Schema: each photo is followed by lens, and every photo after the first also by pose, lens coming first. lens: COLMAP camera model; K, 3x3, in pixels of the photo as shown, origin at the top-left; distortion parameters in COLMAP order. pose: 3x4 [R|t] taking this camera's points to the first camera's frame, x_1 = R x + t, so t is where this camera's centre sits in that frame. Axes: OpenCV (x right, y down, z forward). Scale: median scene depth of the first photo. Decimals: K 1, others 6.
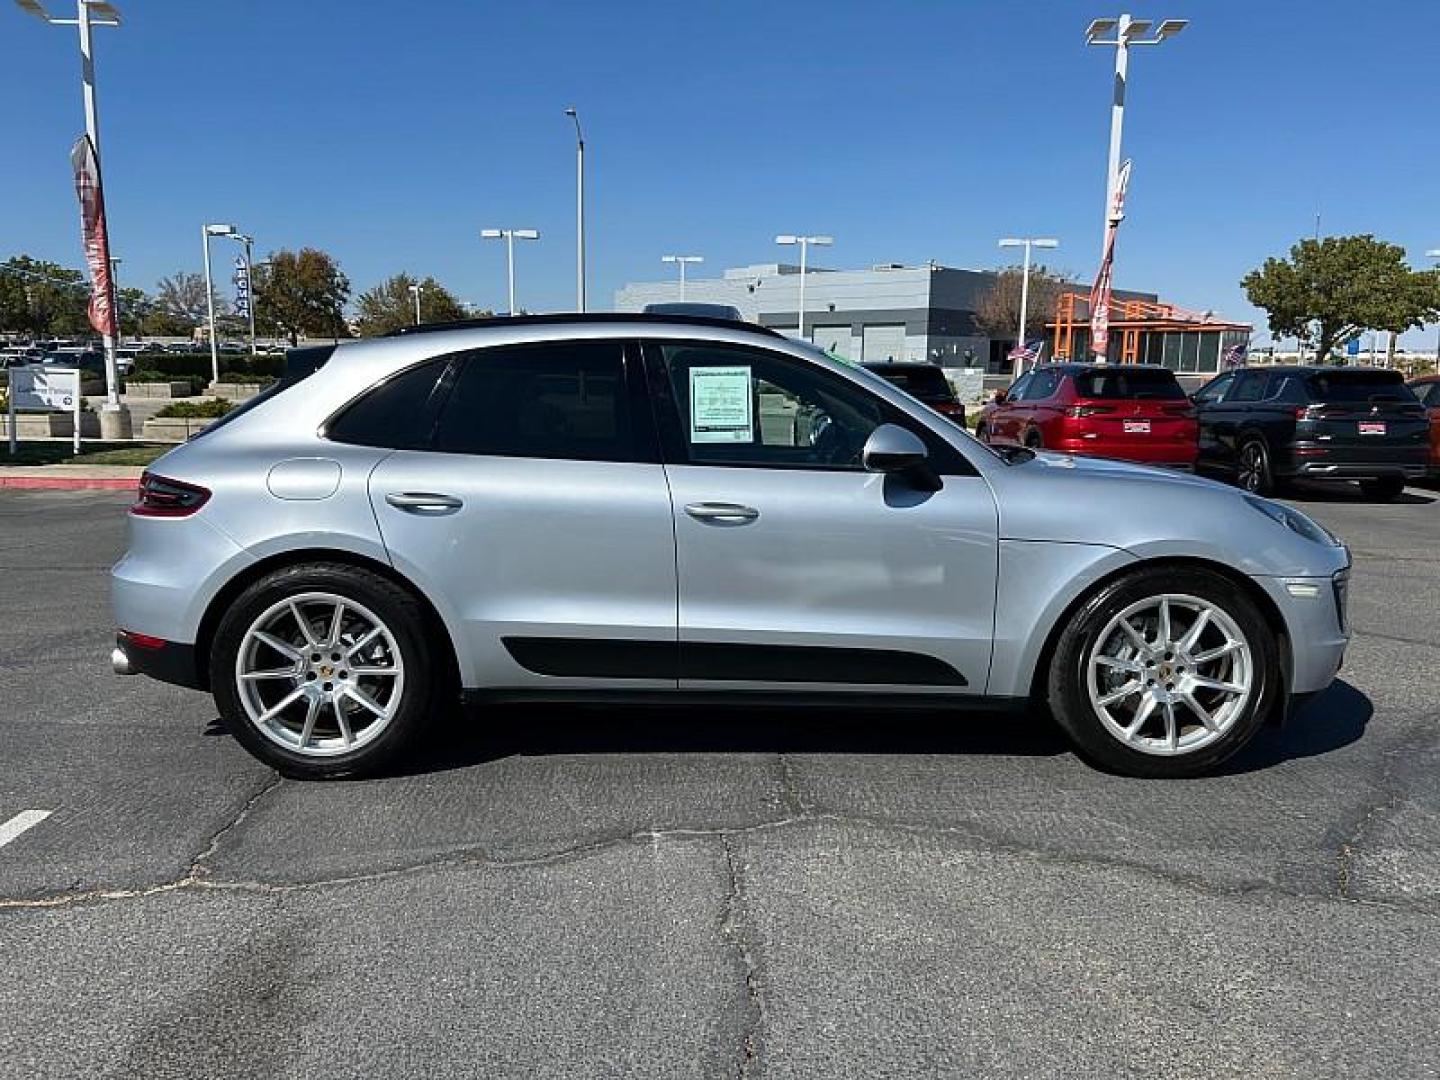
lens RADIAL K [[1113.6, 0, 720.2], [0, 1113.6, 548.9], [0, 0, 1]] dist [0.047279, -0.056903]
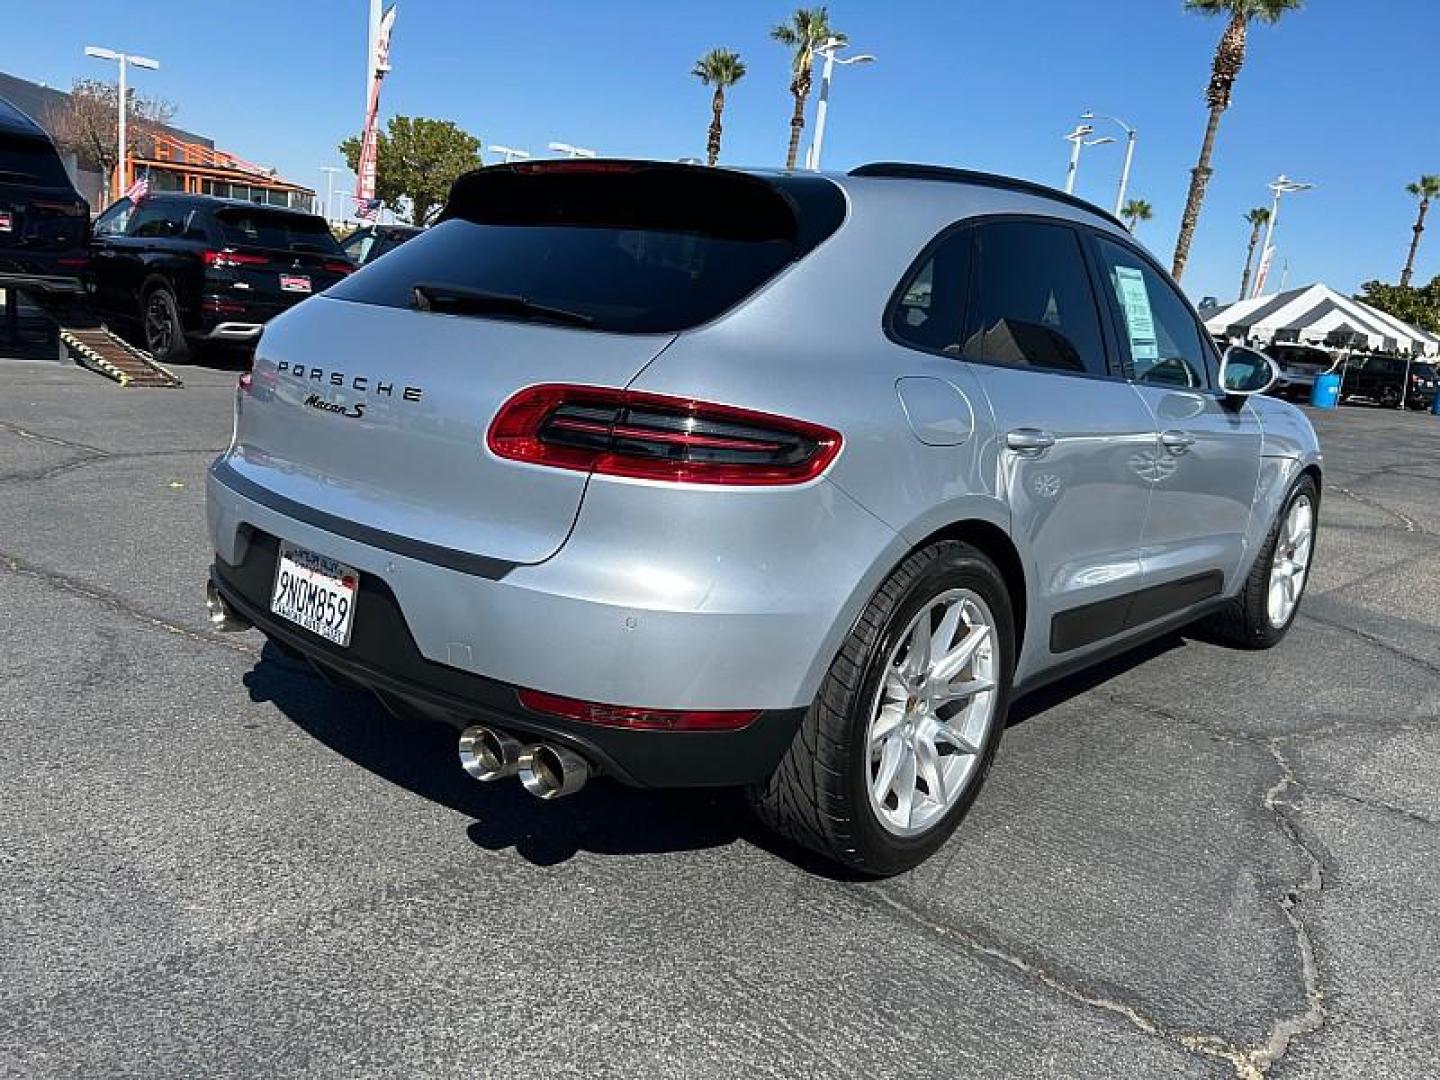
lens RADIAL K [[1113.6, 0, 703.7], [0, 1113.6, 545.9], [0, 0, 1]] dist [0.047279, -0.056903]
pose [[0.676963, -0.093996, 0.729990, -0.086352], [0.005021, 0.992378, 0.123126, -0.005758], [-0.736000, -0.079687, 0.672275, 0.062066]]
